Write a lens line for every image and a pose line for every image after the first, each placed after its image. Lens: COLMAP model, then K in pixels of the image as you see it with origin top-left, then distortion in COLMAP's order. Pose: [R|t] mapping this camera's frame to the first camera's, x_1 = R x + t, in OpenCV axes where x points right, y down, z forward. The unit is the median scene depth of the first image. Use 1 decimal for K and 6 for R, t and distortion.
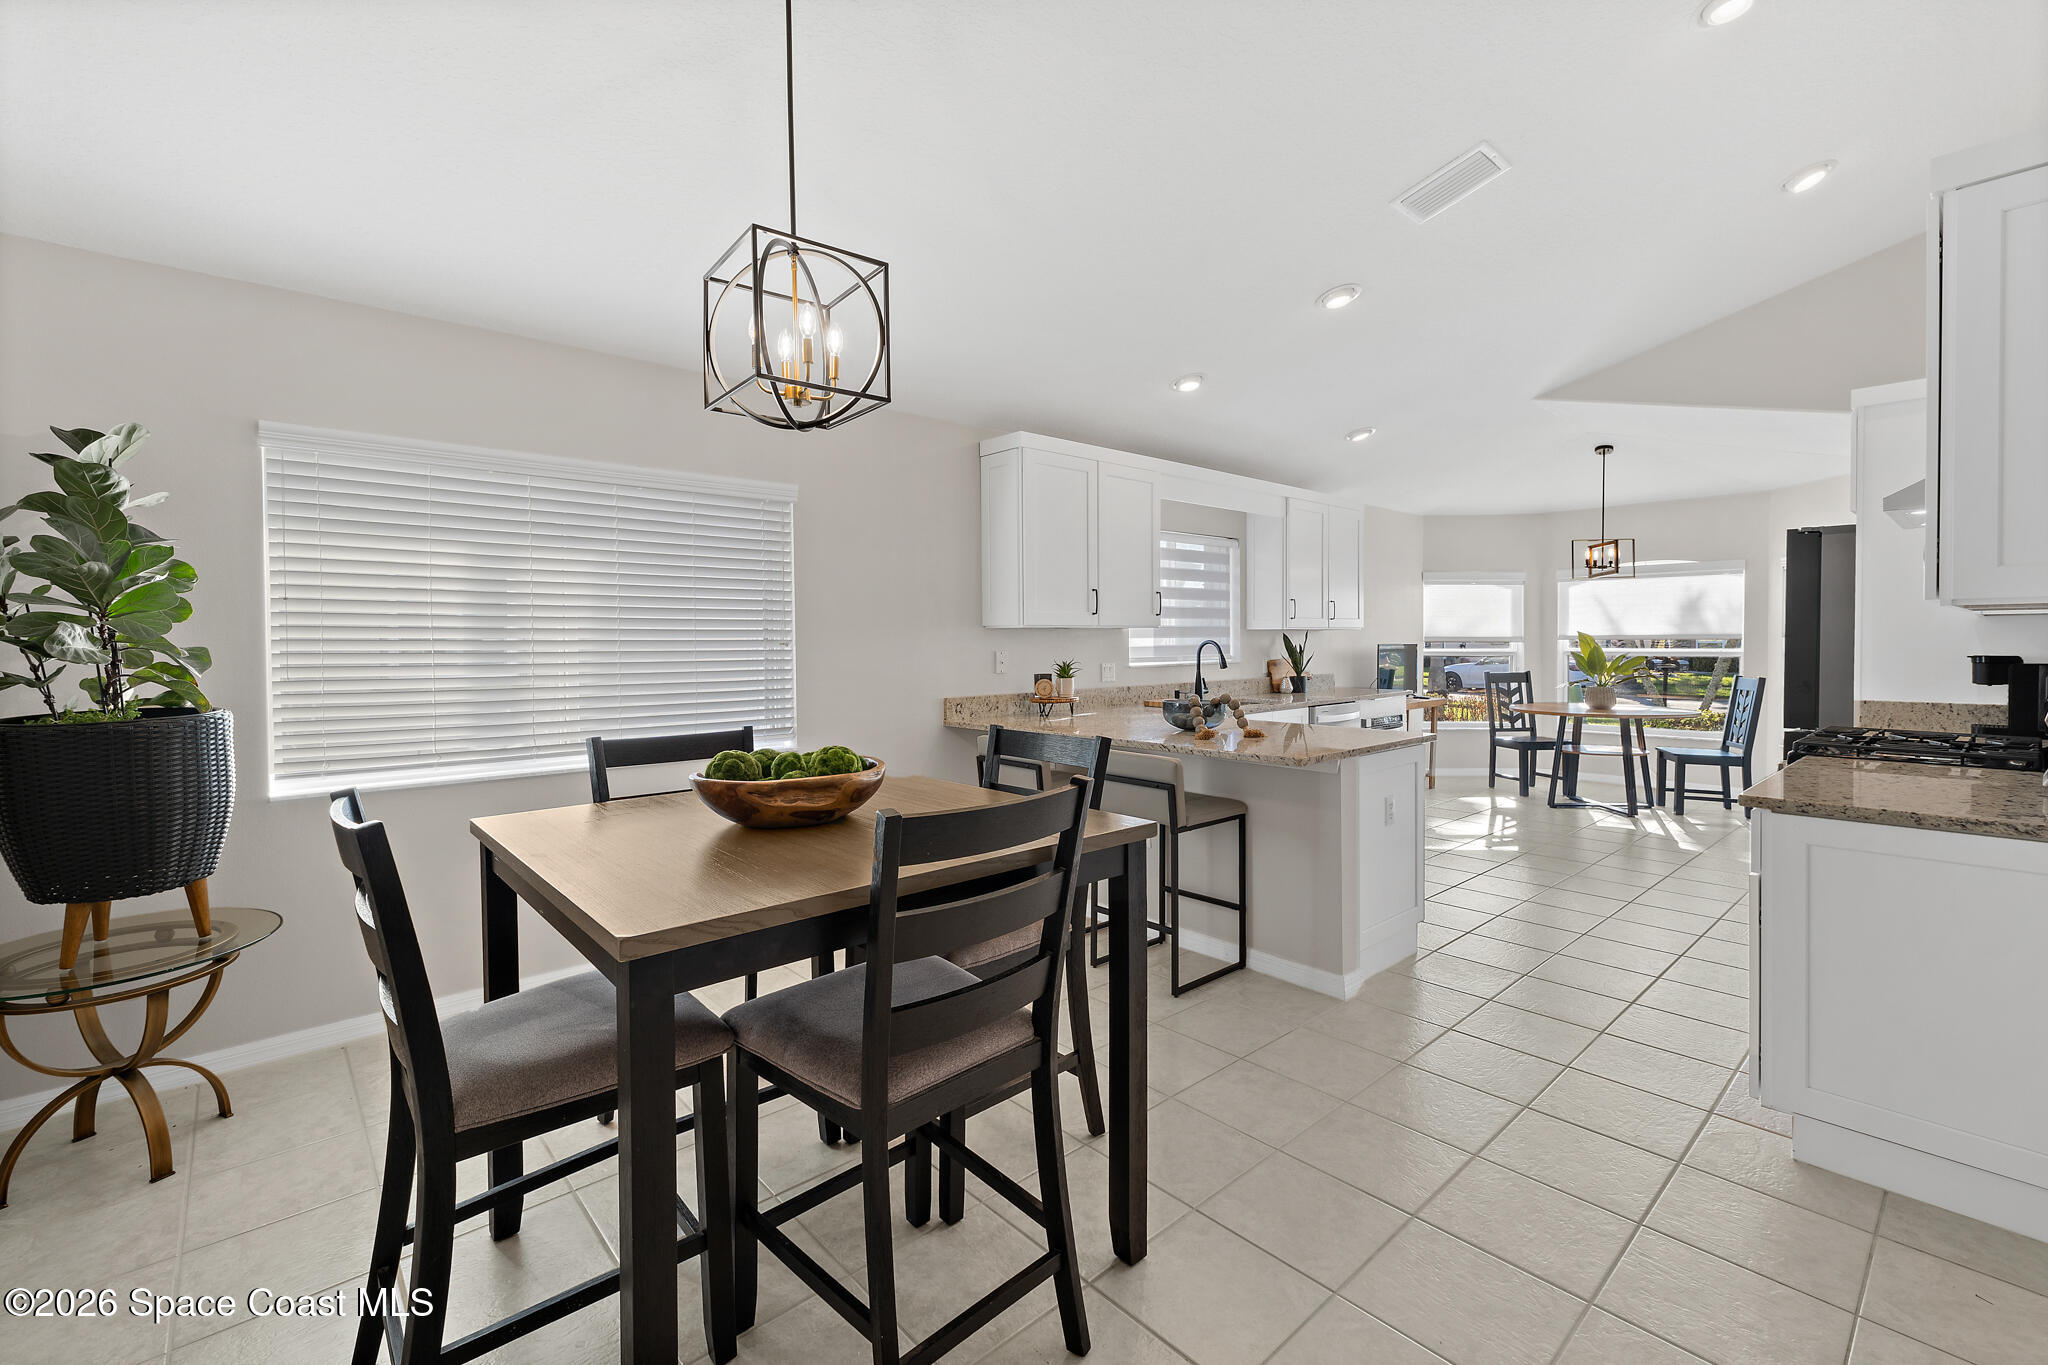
lens RADIAL K [[874.4, 0, 1013.5], [0, 874.4, 662.6], [0, 0, 1]] dist [0.002660, 0.000118]
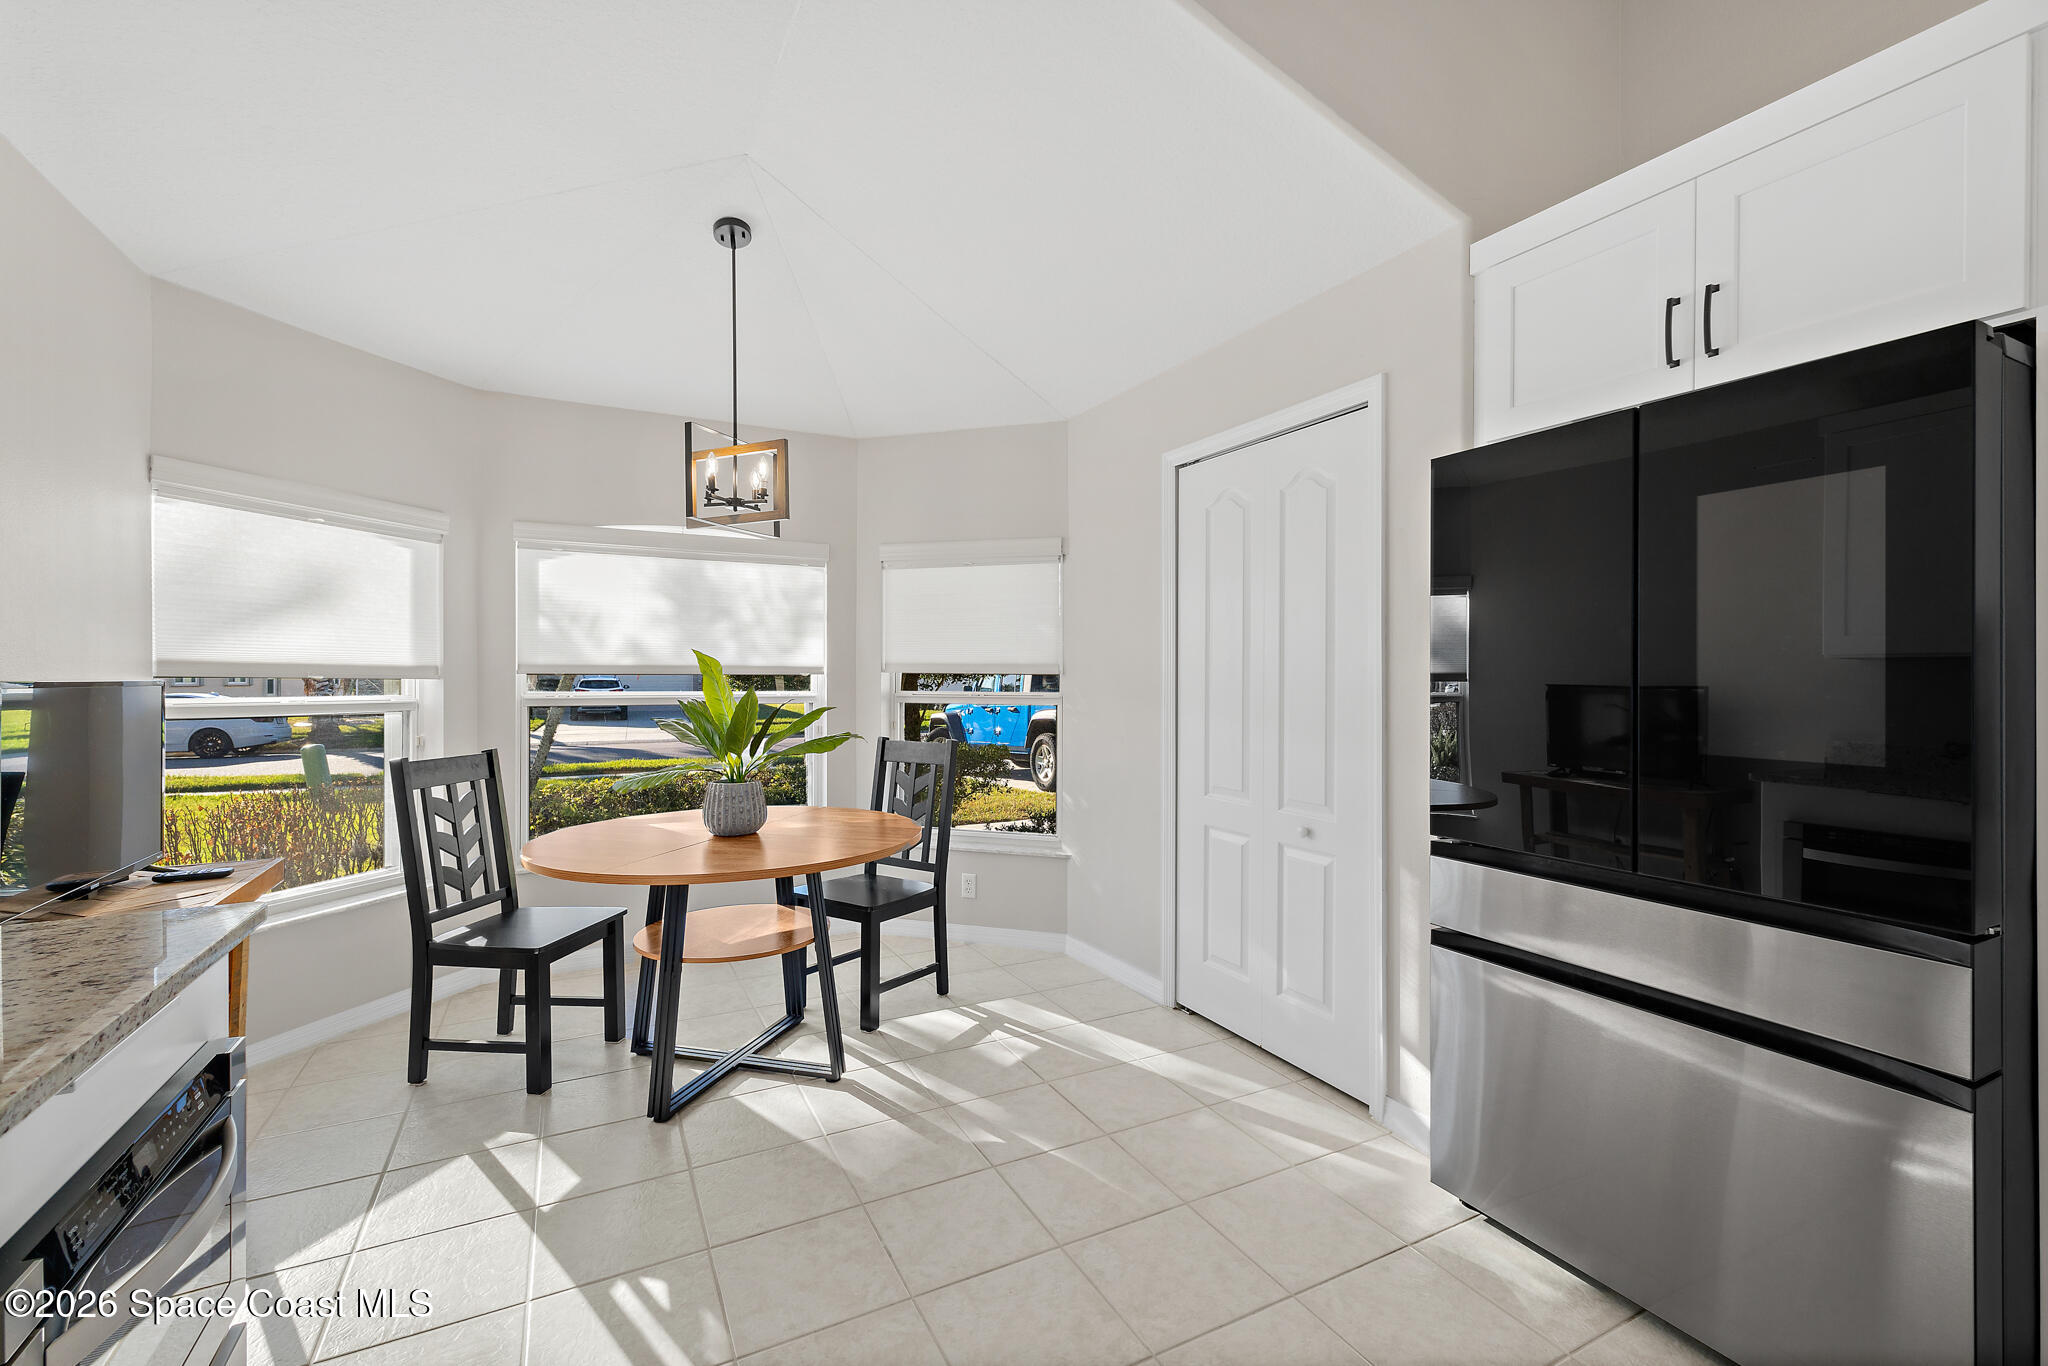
lens RADIAL K [[861.2, 0, 1020.0], [0, 861.2, 675.9], [0, 0, 1]] dist [0.001660, -0.000019]
pose [[0.234897, 0.010278, 0.971966, 0.387059], [0.021097, 0.999655, -0.015669, -0.019560], [-0.971791, 0.024186, 0.234599, 1.004402]]
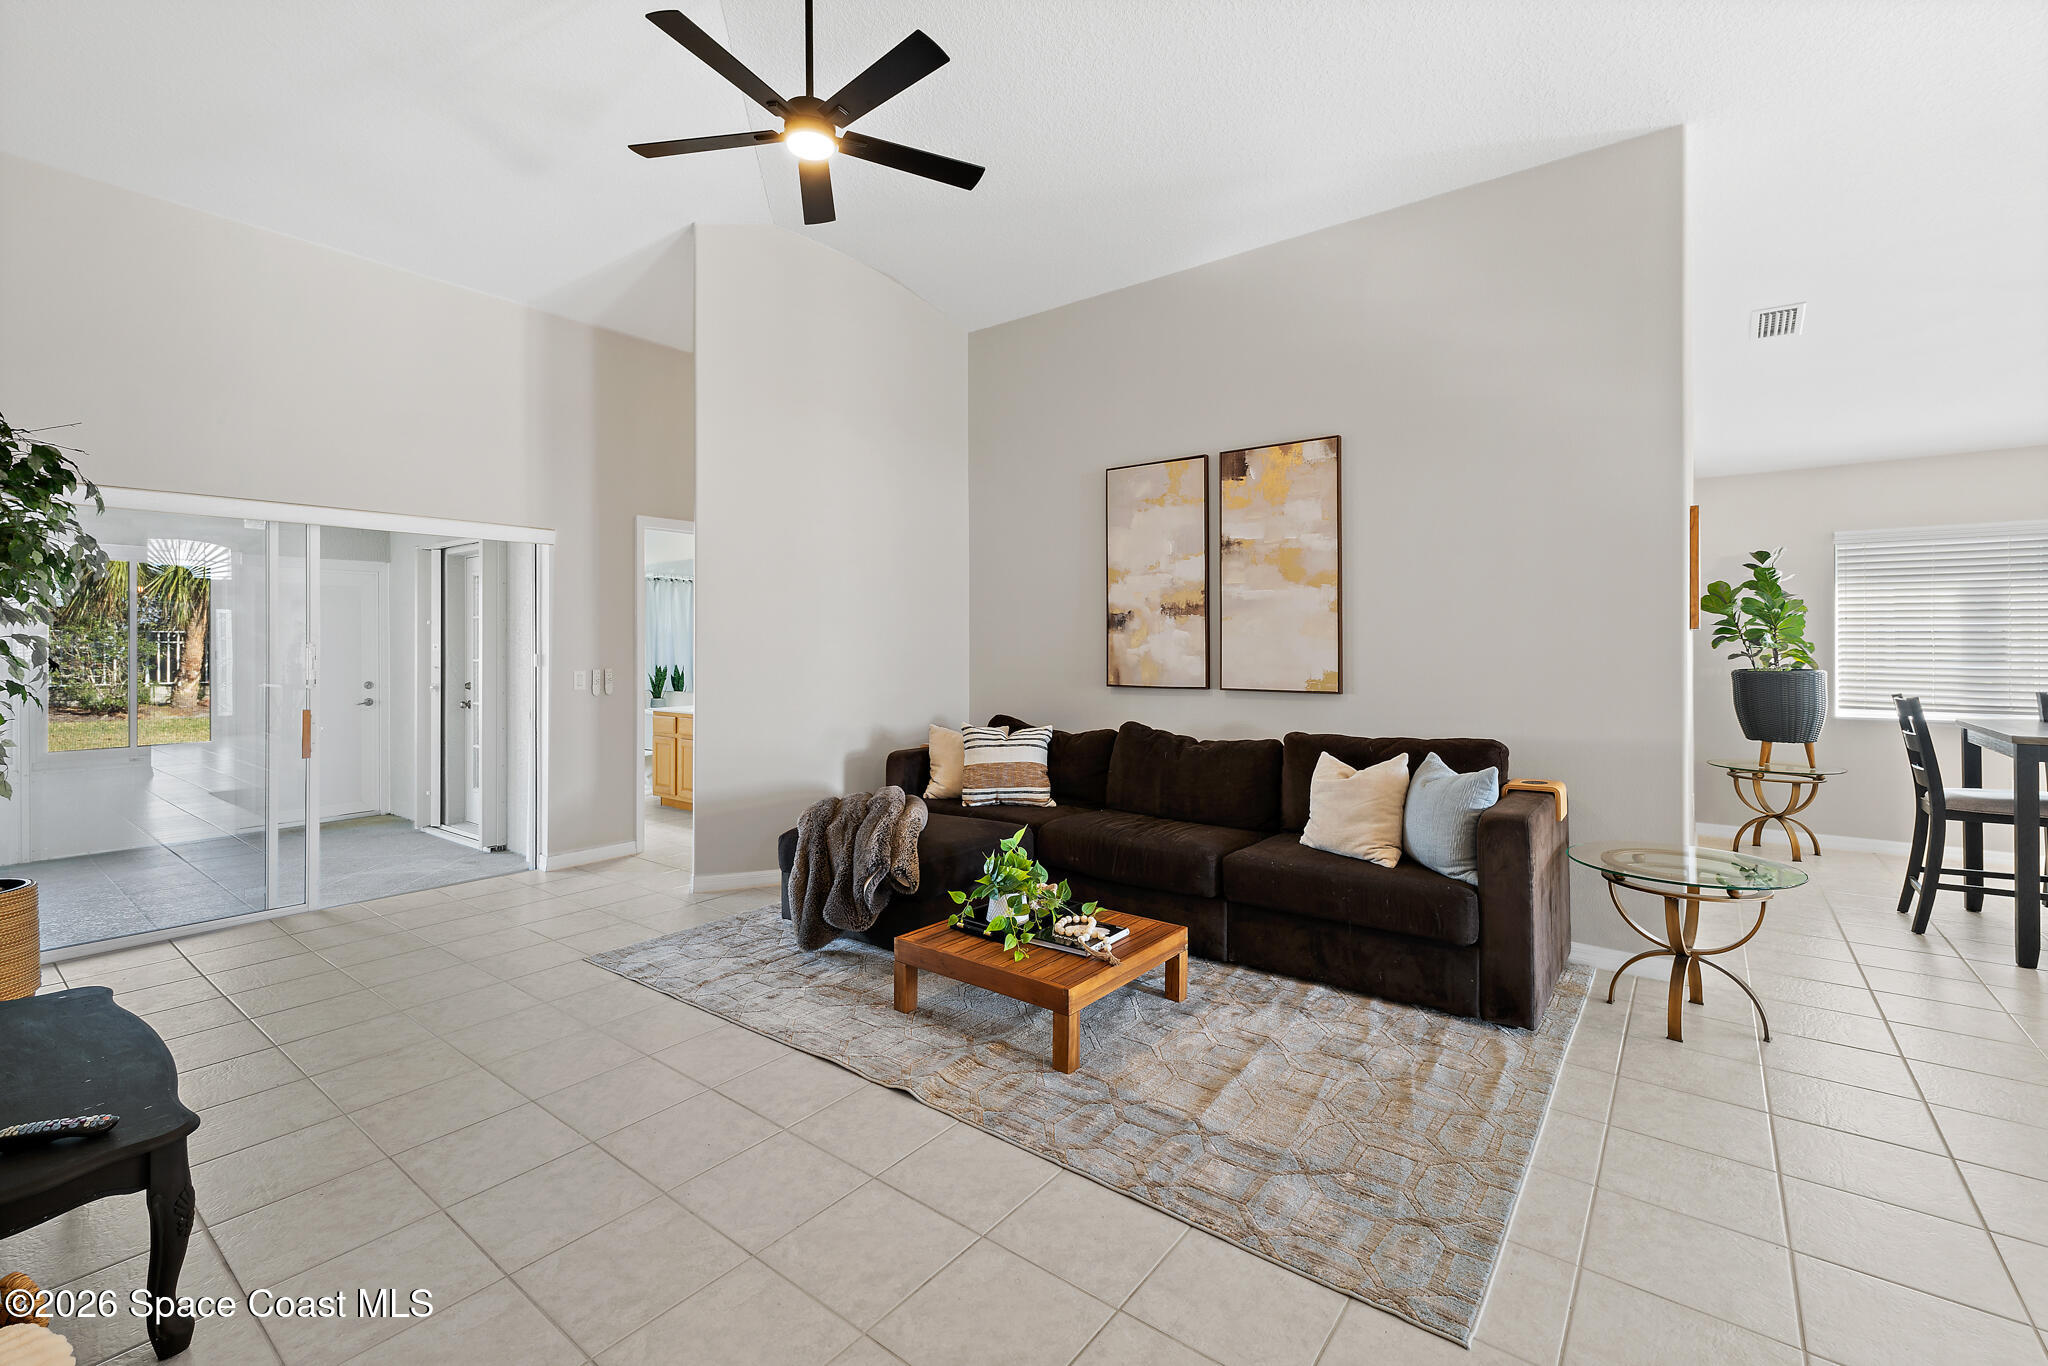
lens RADIAL K [[886.3, 0, 1022.7], [0, 886.3, 642.6], [0, 0, 1]] dist [-0.000376, 0.005527]
pose [[0.195653, 0.002651, -0.980670, 0.436427], [-0.024535, 0.999697, -0.002192, 0.017803], [0.980366, 0.024489, 0.195659, -0.681183]]
